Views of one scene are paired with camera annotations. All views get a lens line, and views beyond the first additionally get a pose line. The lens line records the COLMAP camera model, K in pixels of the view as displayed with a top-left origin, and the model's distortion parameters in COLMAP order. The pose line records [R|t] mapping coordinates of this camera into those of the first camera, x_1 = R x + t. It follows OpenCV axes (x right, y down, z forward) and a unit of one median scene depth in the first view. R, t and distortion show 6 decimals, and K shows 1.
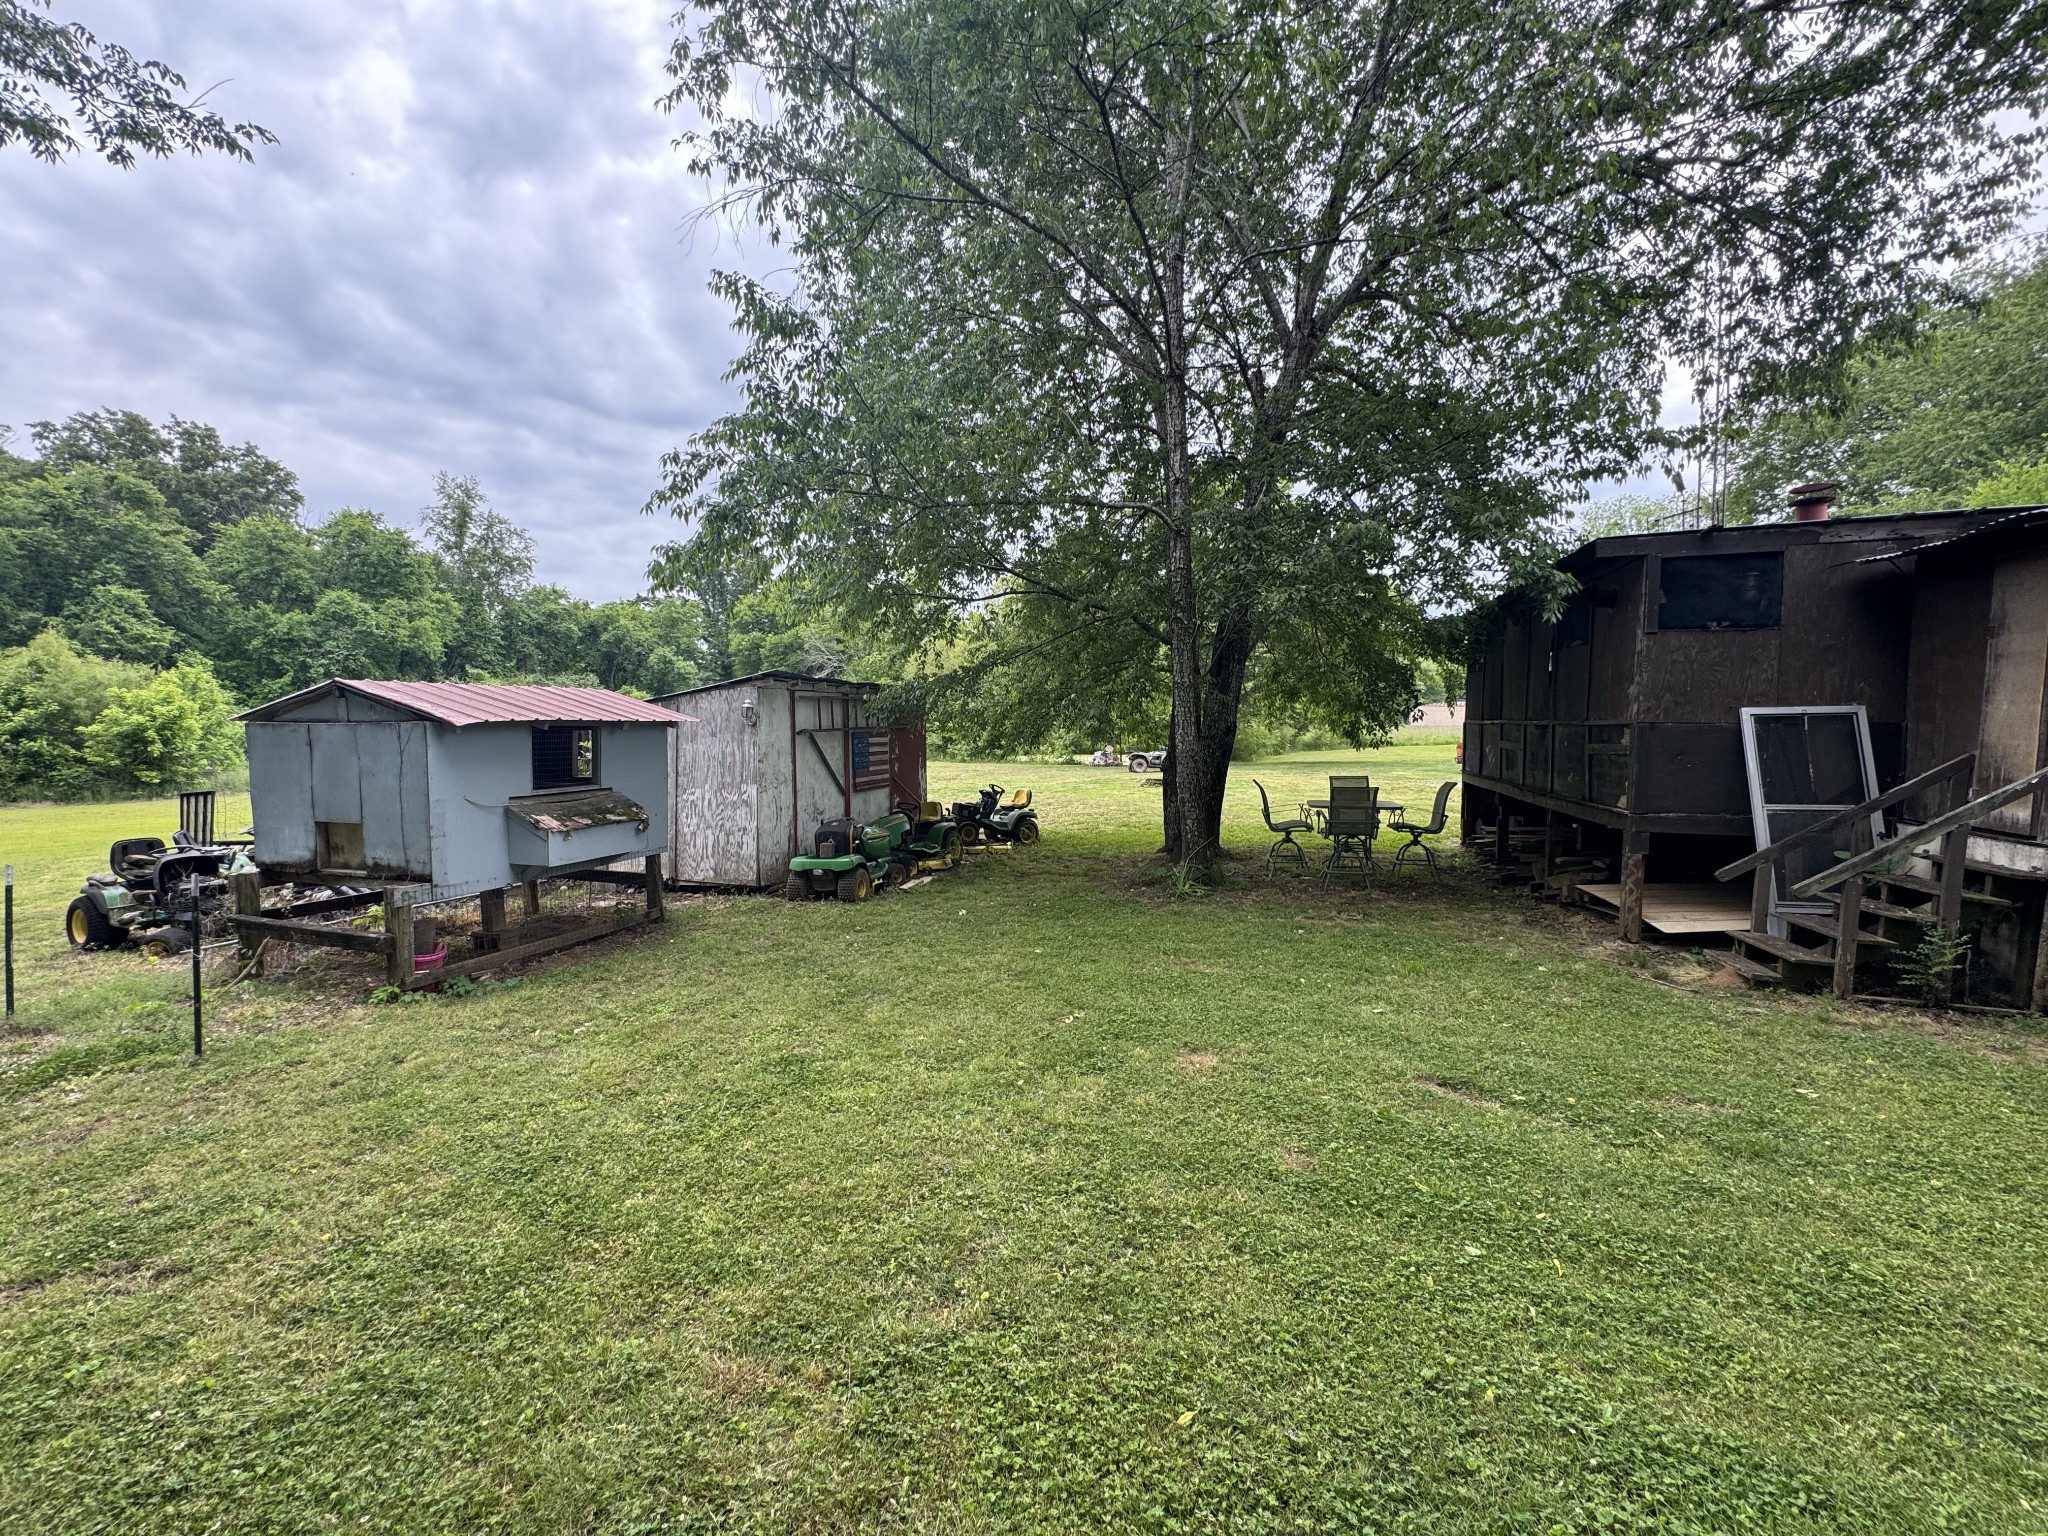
lens RADIAL K [[818.4, 0, 1025.8], [0, 818.4, 768.3], [0, 0, 1]] dist [-0.001836, 0.000103]
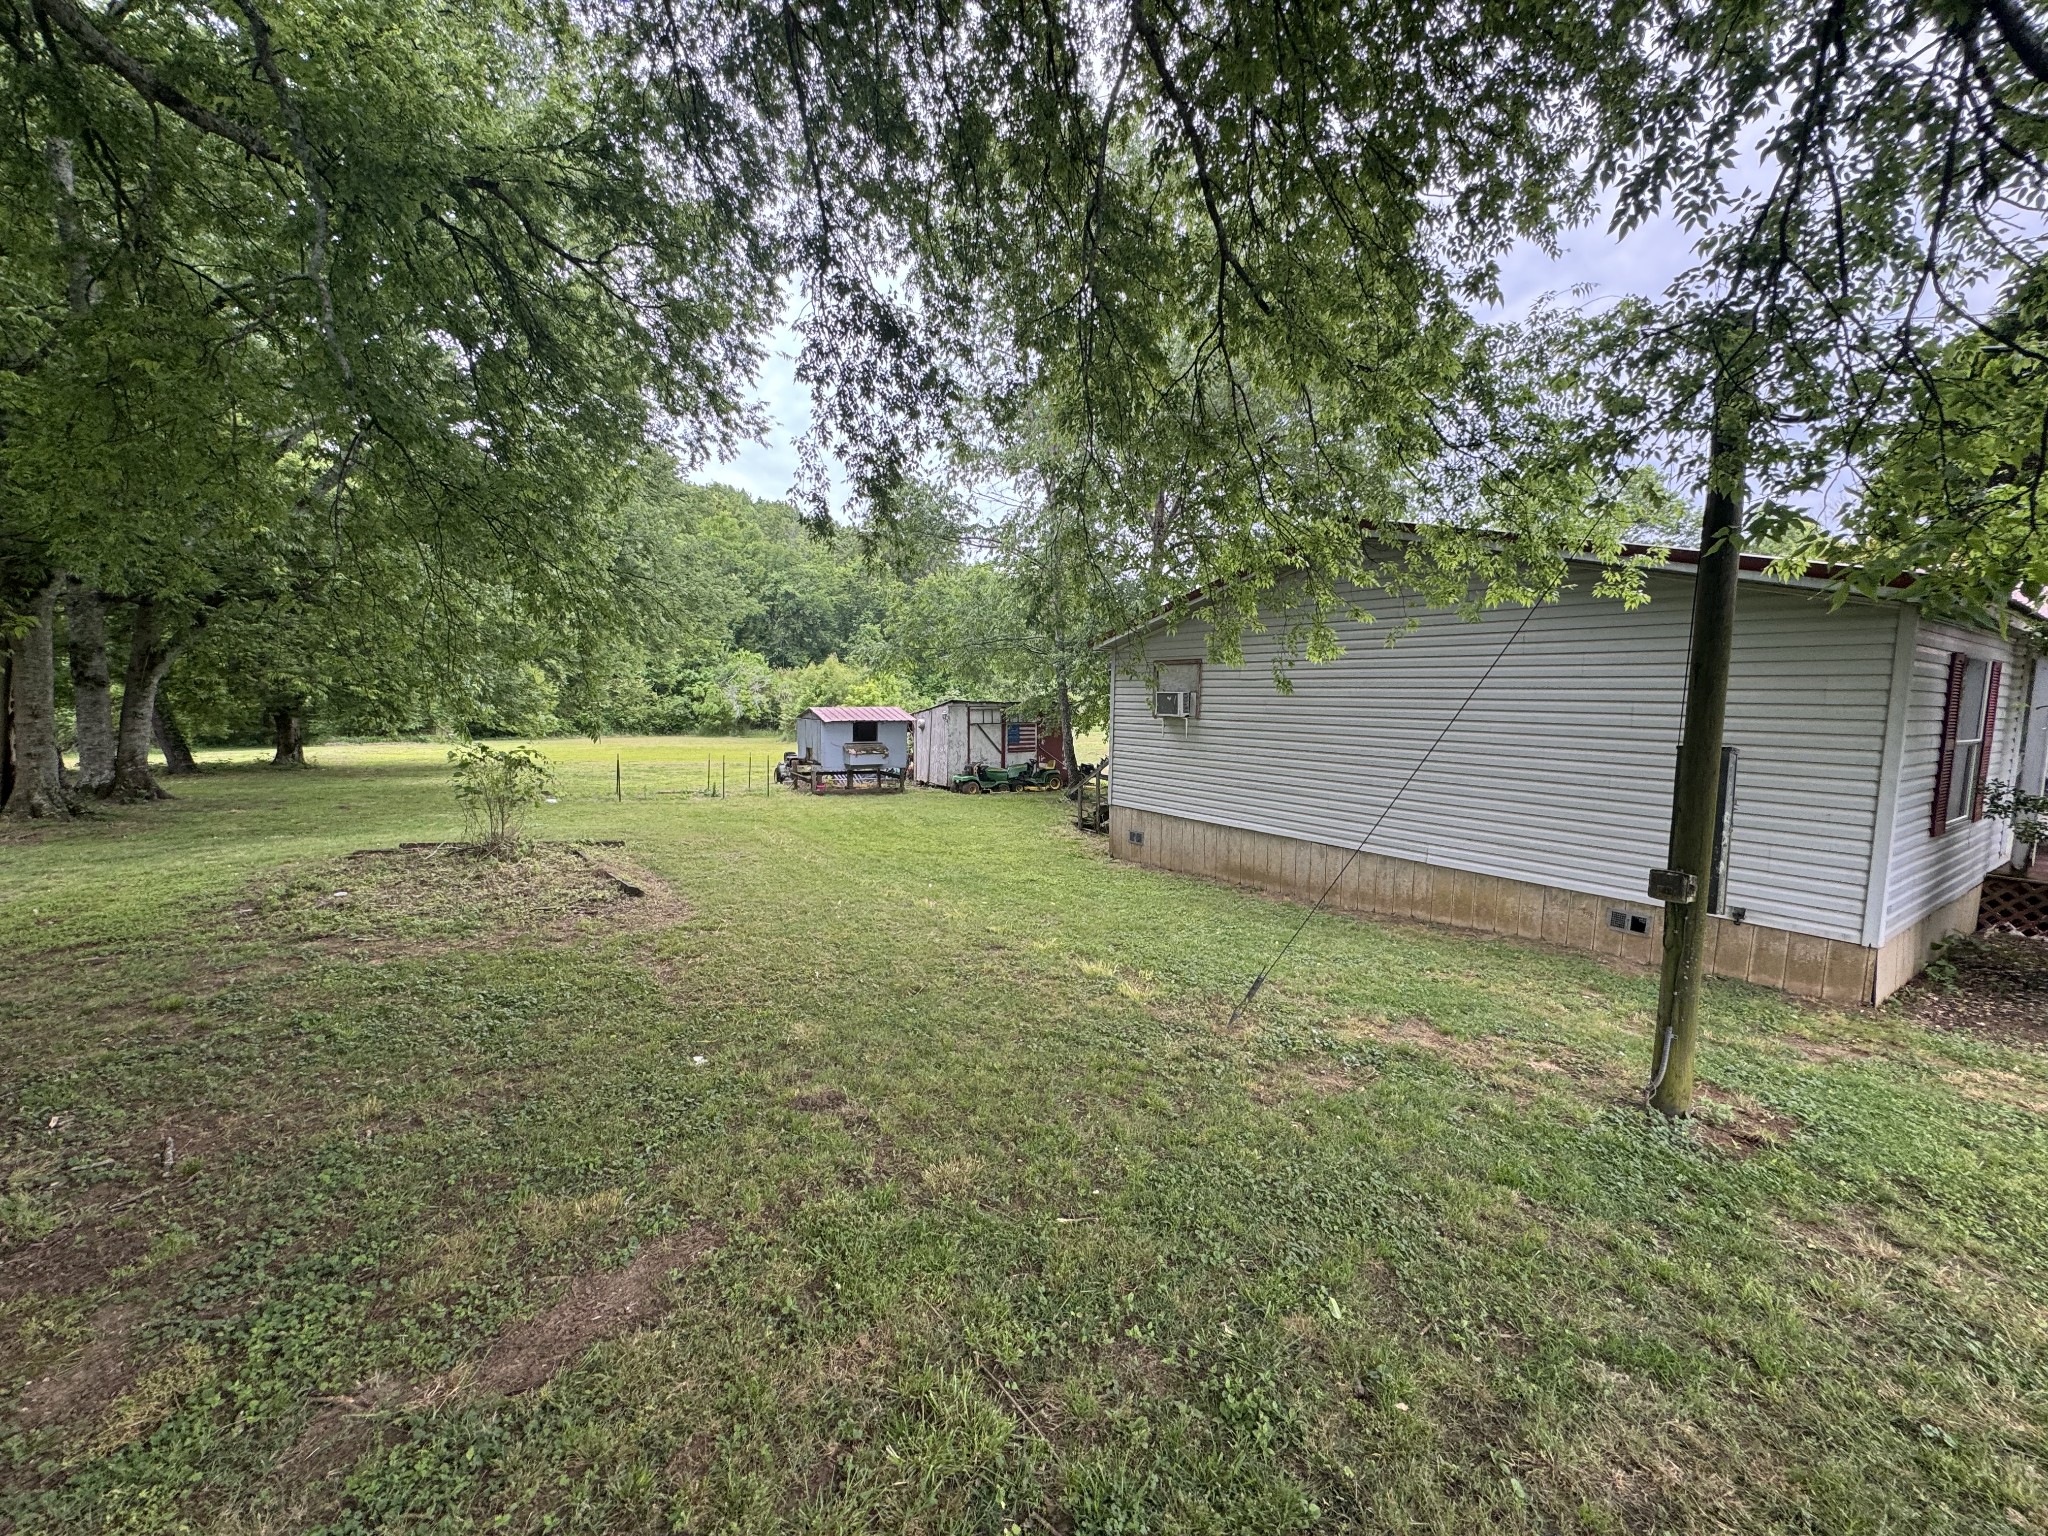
lens RADIAL K [[818.4, 0, 1038.3], [0, 818.4, 773.2], [0, 0, 1]] dist [-0.001836, 0.000103]
pose [[0.778379, 0.071135, -0.623752, 0.278713], [-0.048762, 0.997409, 0.052898, -0.007704], [0.625898, -0.010760, 0.779830, -0.149199]]
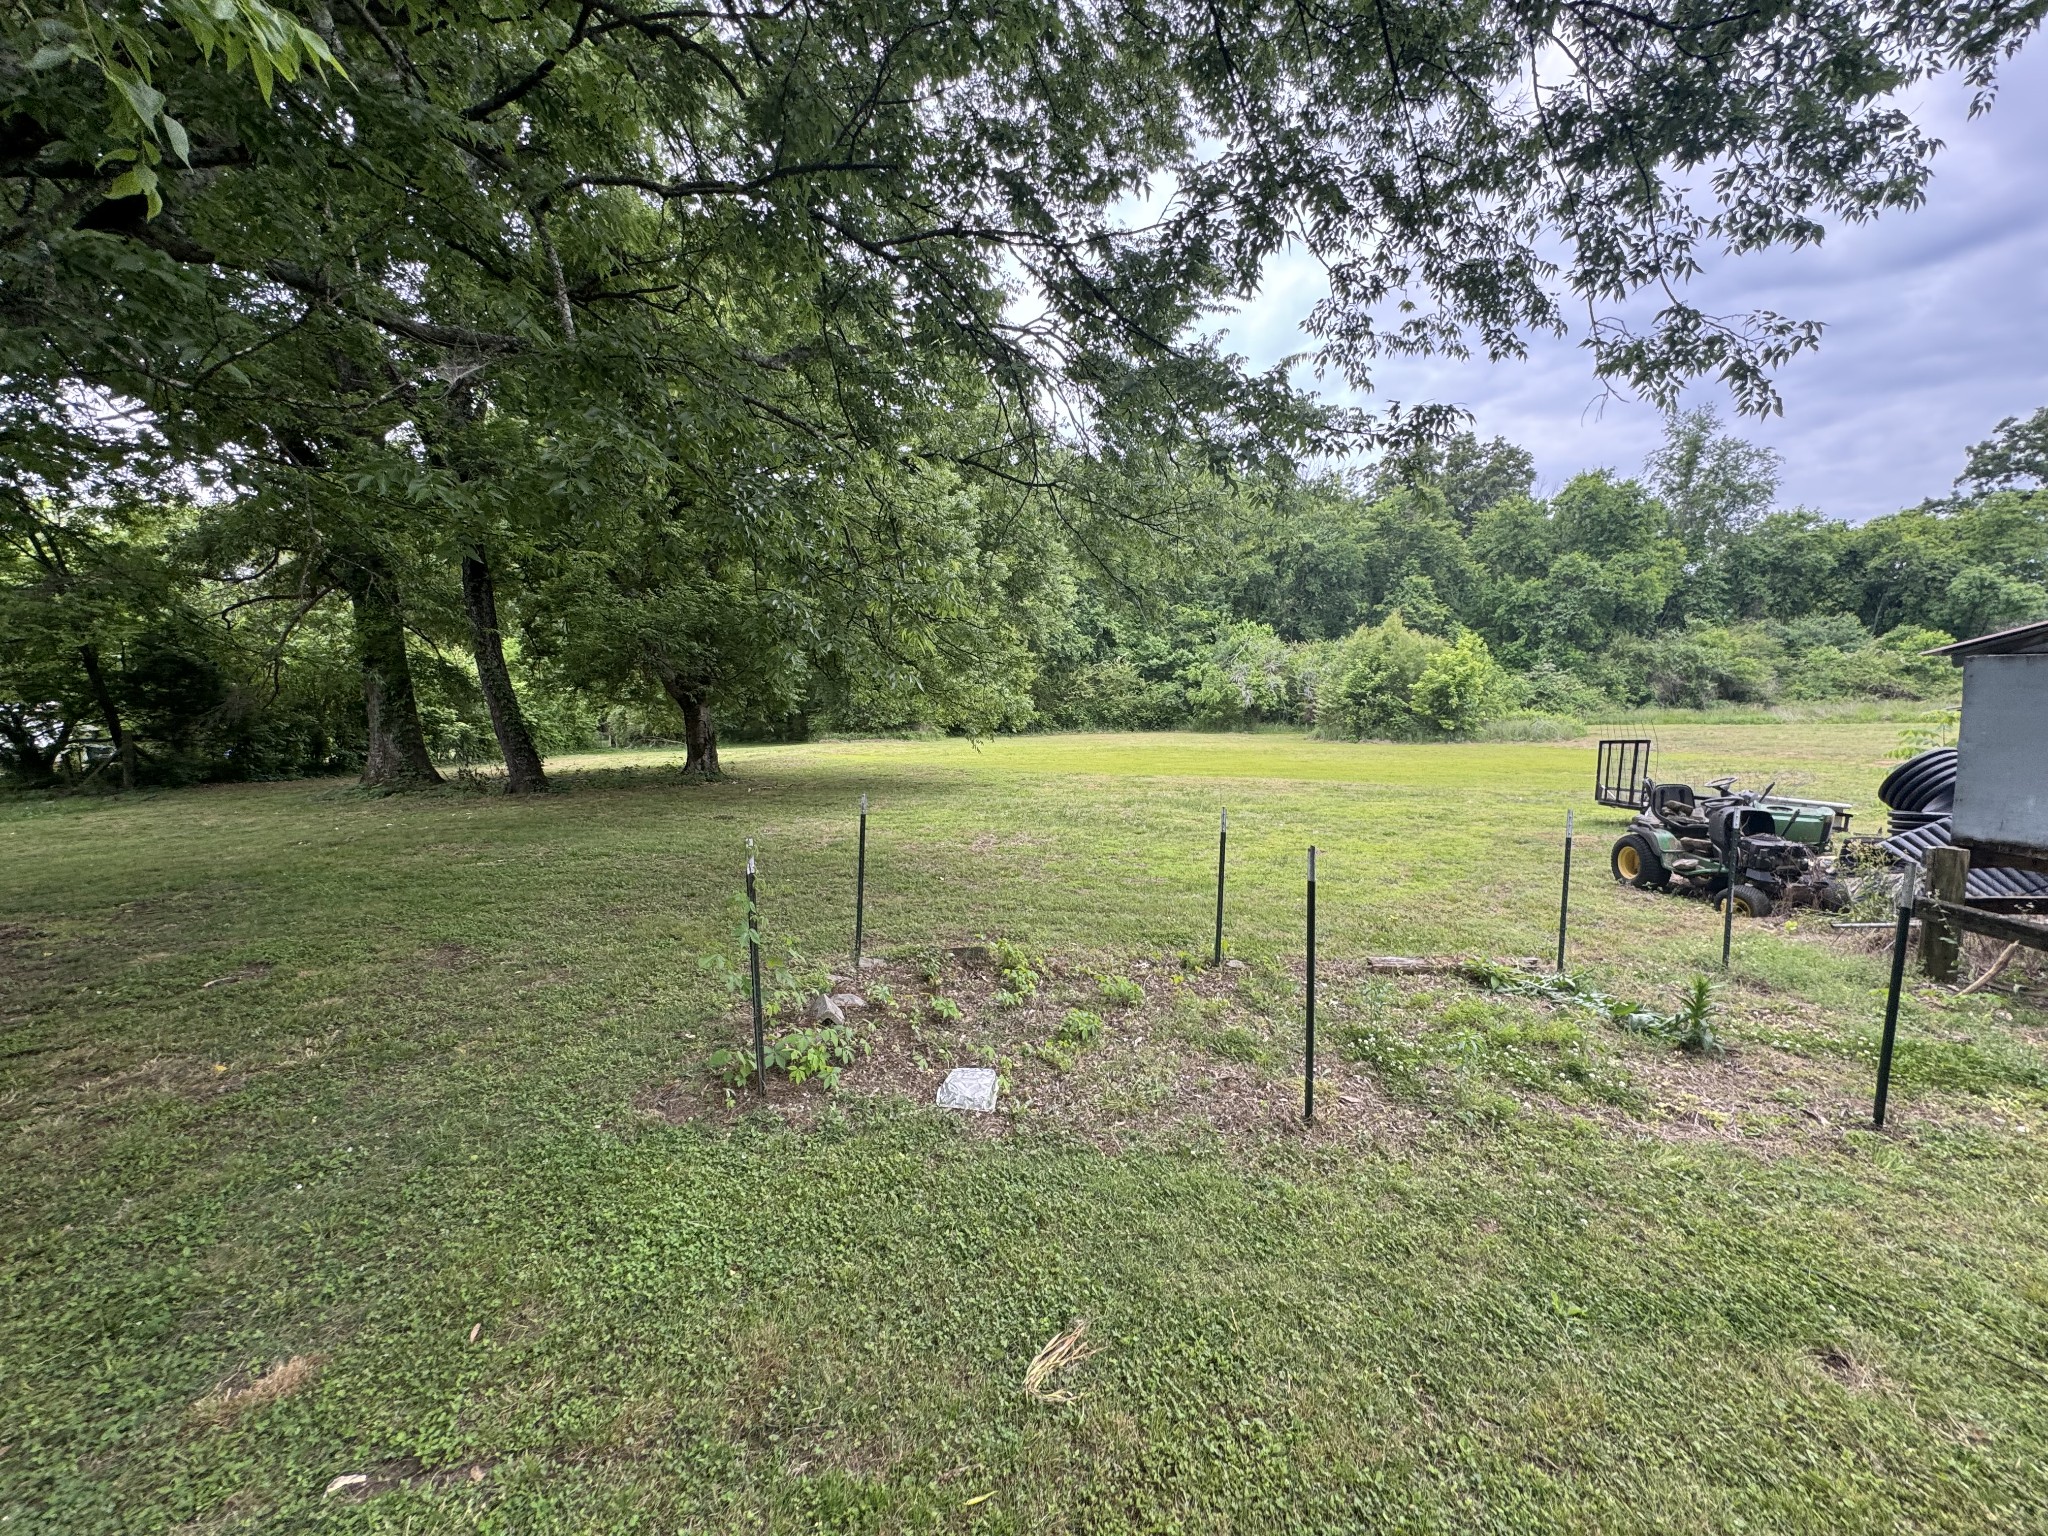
lens RADIAL K [[818.4, 0, 1019.1], [0, 818.4, 773.5], [0, 0, 1]] dist [-0.001836, 0.000103]
pose [[0.329235, 0.091421, -0.939812, -0.066562], [-0.037878, 0.995780, 0.083596, 0.003134], [0.943488, 0.008075, 0.331308, -0.013563]]
